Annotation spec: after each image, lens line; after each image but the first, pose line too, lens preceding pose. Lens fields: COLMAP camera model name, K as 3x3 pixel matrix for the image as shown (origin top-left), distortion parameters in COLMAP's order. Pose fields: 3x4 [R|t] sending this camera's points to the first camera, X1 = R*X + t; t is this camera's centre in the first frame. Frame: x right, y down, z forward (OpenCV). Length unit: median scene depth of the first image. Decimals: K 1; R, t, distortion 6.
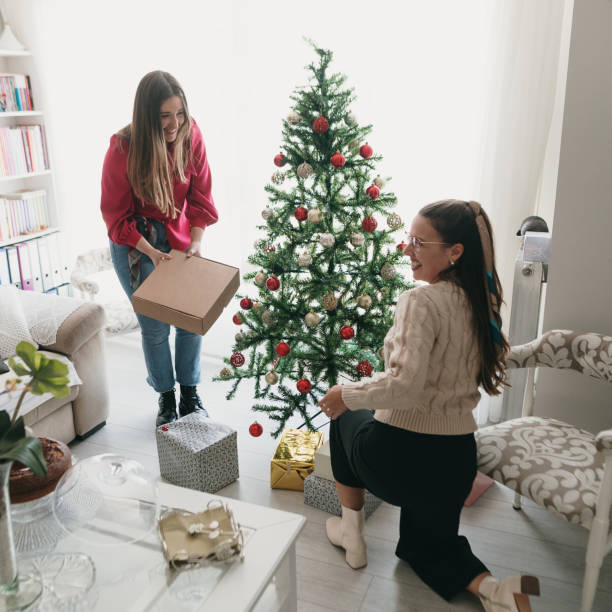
lens RADIAL K [[624.6, 0, 281.3], [0, 624.6, 302.8], [0, 0, 1]] dist [-0.025456, 0.000000]
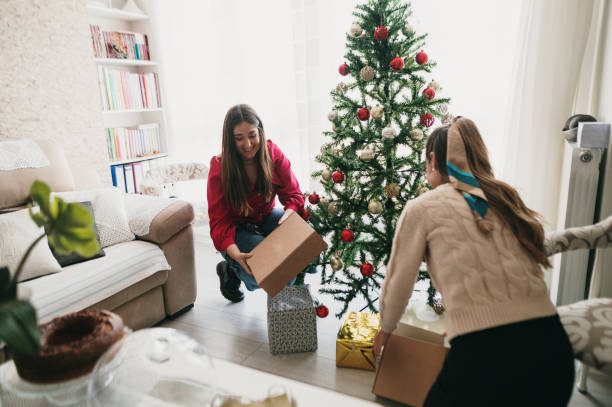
lens RADIAL K [[419.0, 0, 311.2], [0, 419.0, 205.2], [0, 0, 1]] dist [-0.018071, 0.010194]
pose [[0.998139, -0.000729, -0.060968, -0.015789], [-0.003357, 0.997755, -0.066891, 0.069794], [0.060880, 0.066971, 0.995896, 0.266489]]
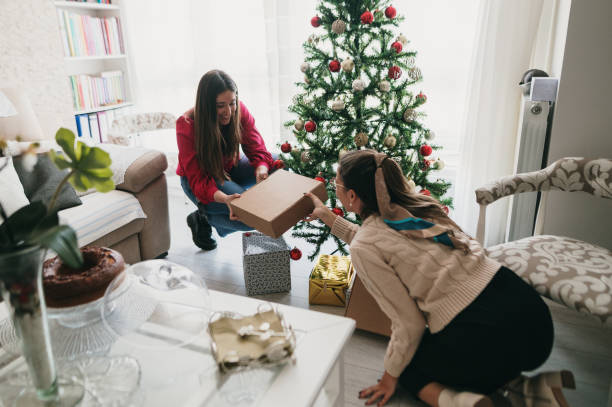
lens RADIAL K [[443.4, 0, 305.2], [0, 443.4, 188.0], [0, 0, 1]] dist [-0.024618, 0.010056]
pose [[0.999970, -0.002288, 0.007347, -0.029688], [0.002282, 0.999997, 0.000770, 0.083129], [-0.007349, -0.000753, 0.999973, 0.182671]]
